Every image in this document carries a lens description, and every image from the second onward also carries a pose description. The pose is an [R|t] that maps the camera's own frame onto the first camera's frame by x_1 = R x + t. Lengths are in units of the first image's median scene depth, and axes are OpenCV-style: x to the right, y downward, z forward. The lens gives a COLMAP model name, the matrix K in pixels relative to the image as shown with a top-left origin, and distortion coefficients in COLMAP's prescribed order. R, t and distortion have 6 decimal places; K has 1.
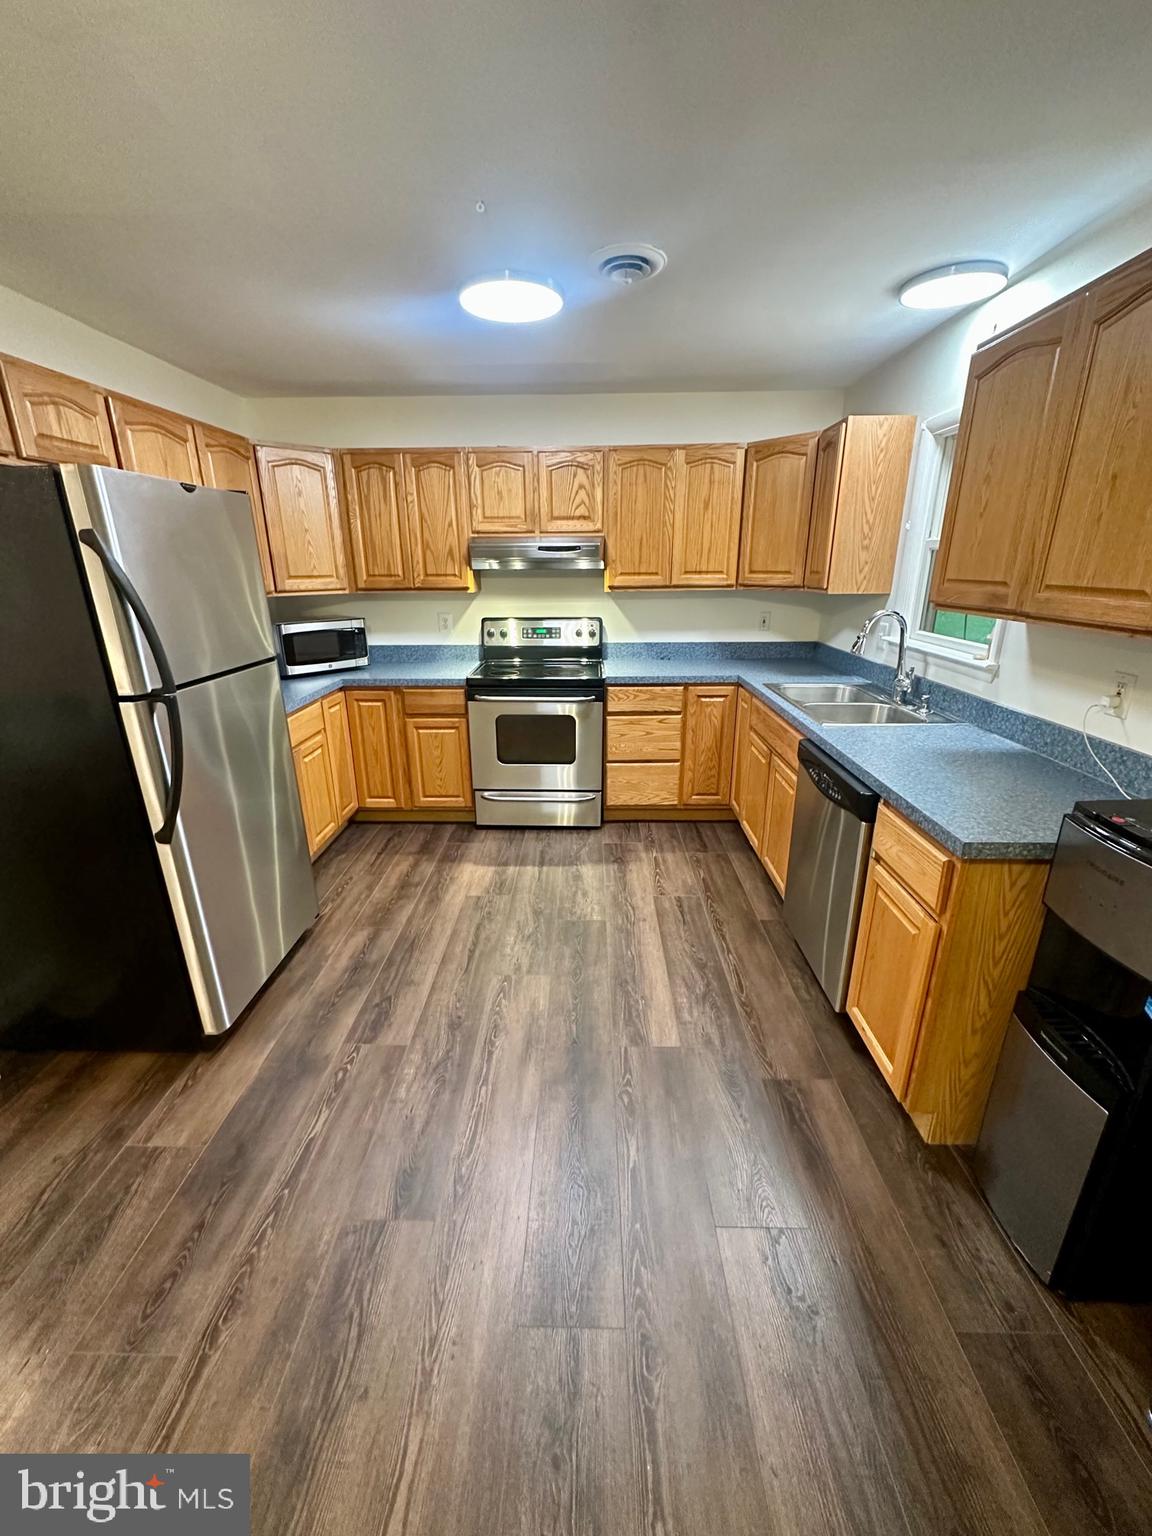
lens RADIAL K [[612.4, 0, 576.0], [0, 612.4, 768.0], [0, 0, 1]] dist [-0.000940, -0.000220]
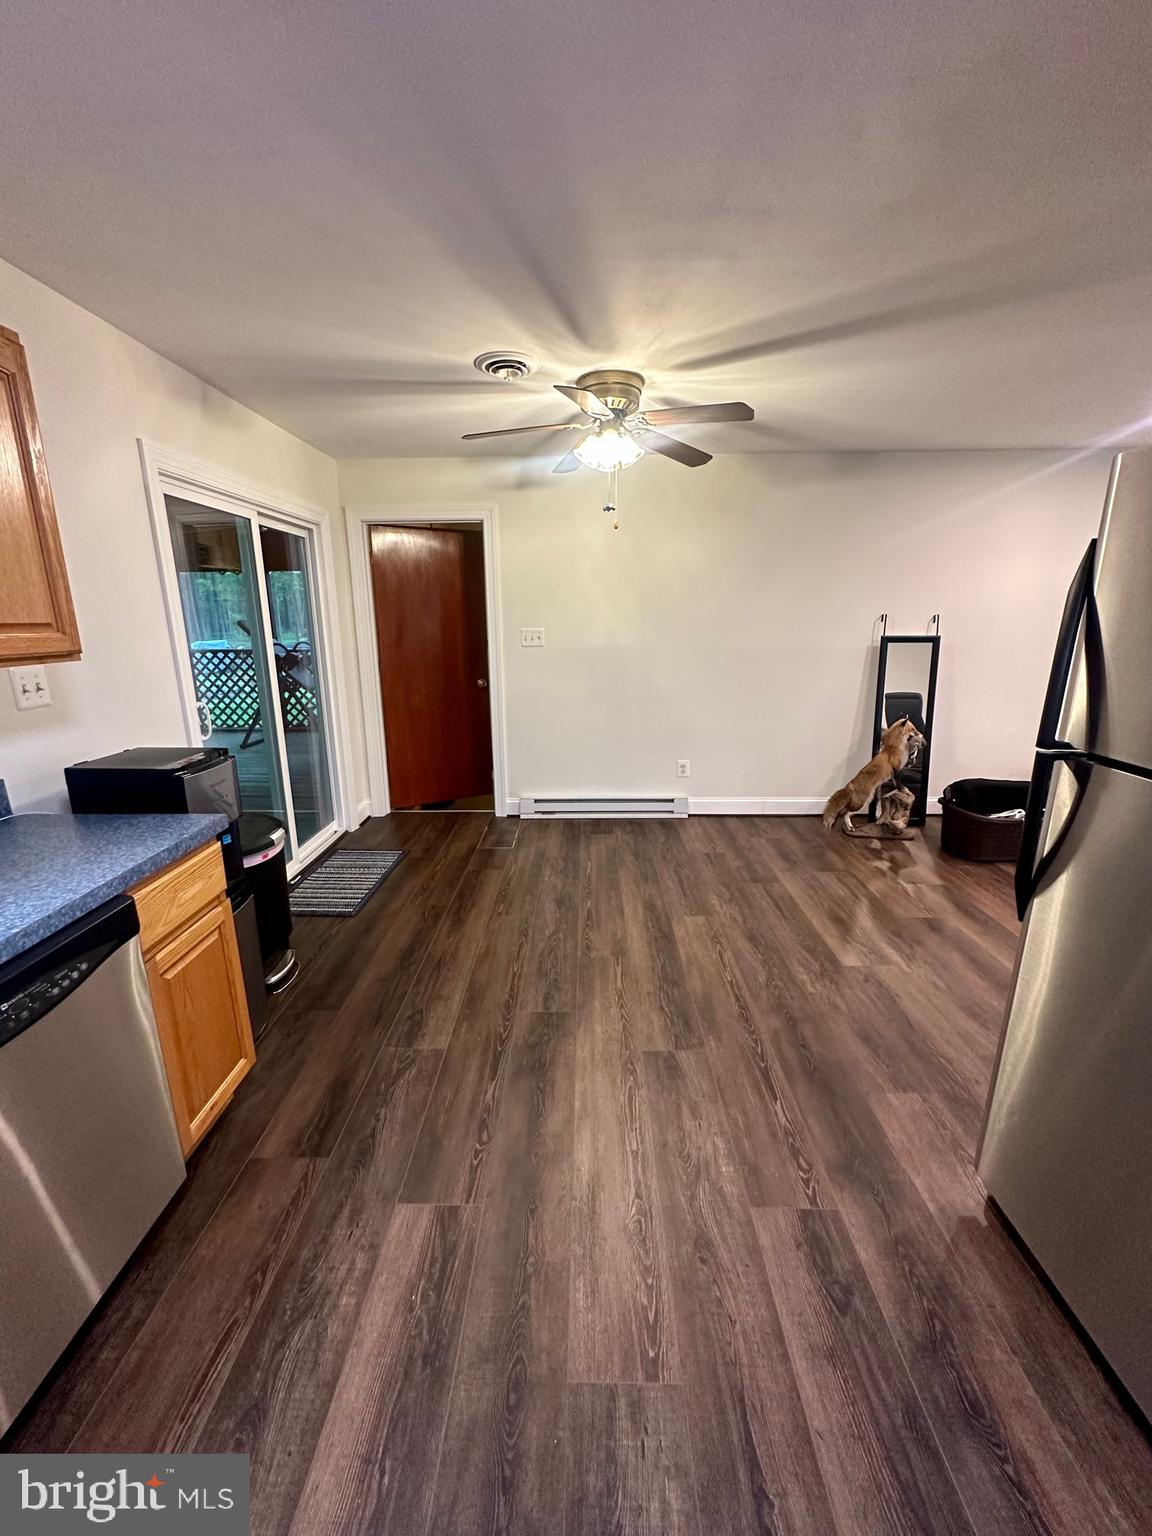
lens RADIAL K [[612.4, 0, 576.0], [0, 612.4, 768.0], [0, 0, 1]] dist [-0.000940, -0.000220]
pose [[-0.999878, 0.015613, 0.000249, -0.039440], [0.013255, 0.840204, 0.542108, -0.255989], [0.008255, 0.542046, -0.840309, 0.807404]]
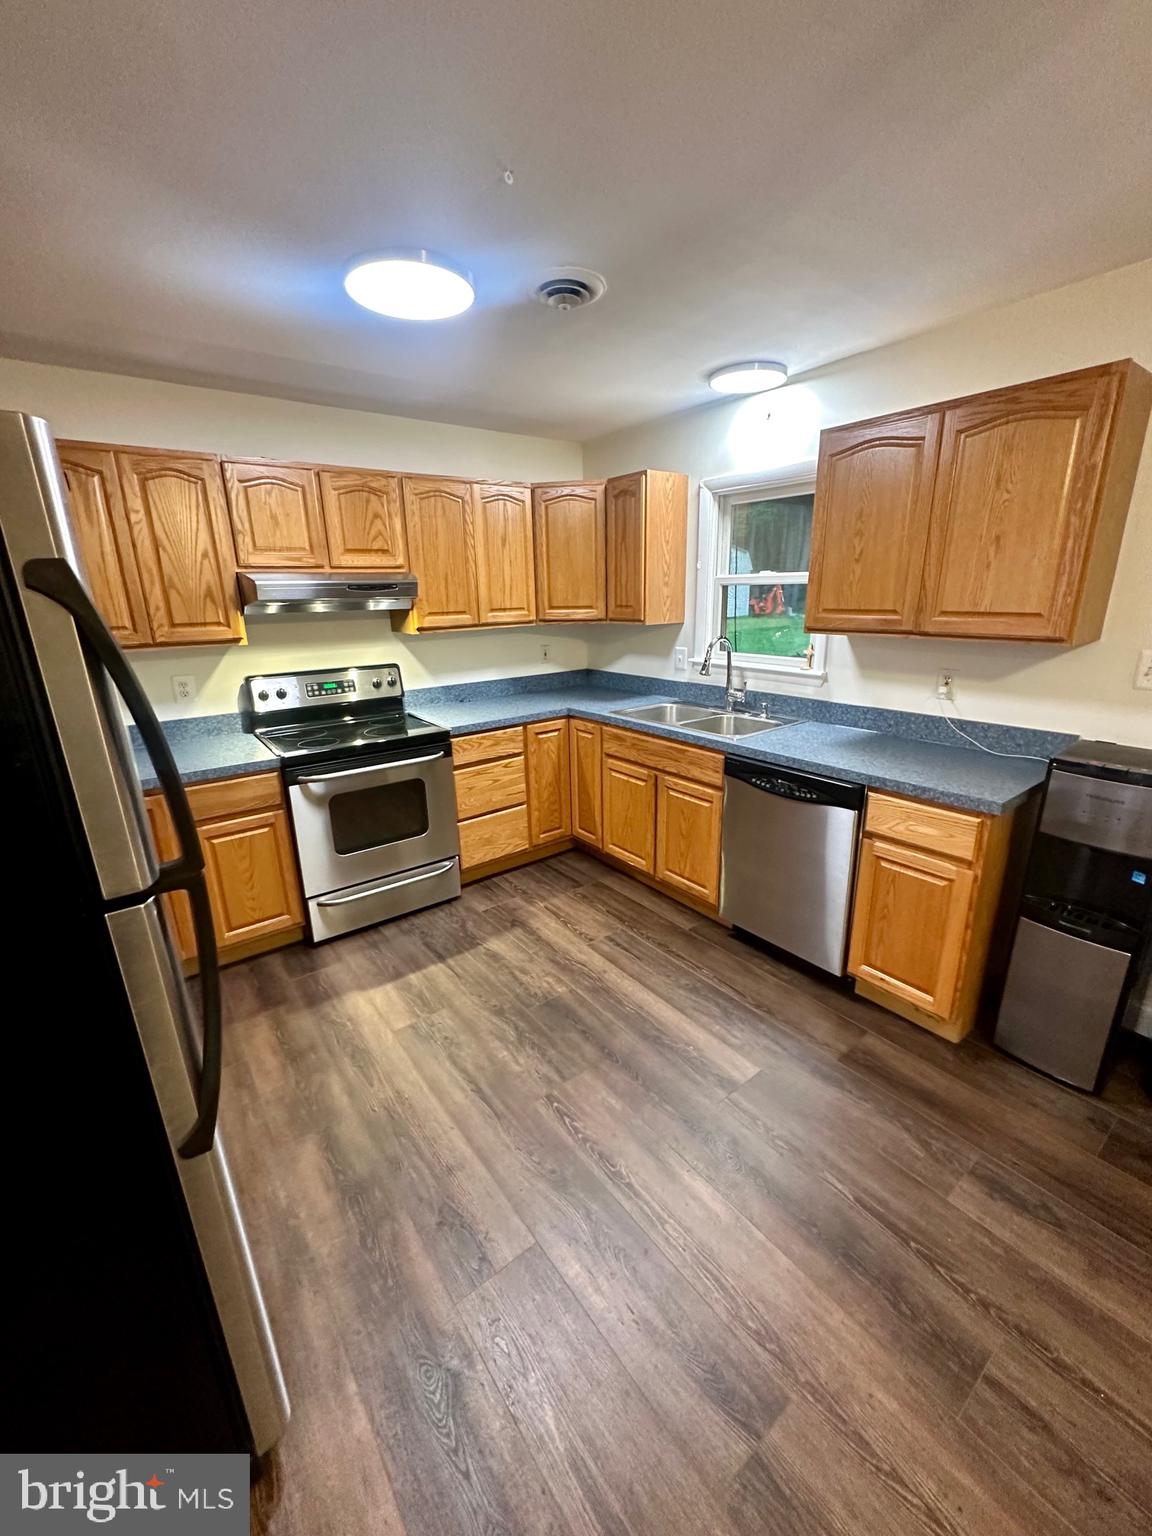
lens RADIAL K [[612.4, 0, 576.0], [0, 612.4, 768.0], [0, 0, 1]] dist [-0.000940, -0.000220]
pose [[0.783155, -0.184266, 0.593897, -0.345497], [0.213716, 0.976666, 0.021203, -0.071841], [-0.583946, 0.110320, 0.804261, 0.184211]]
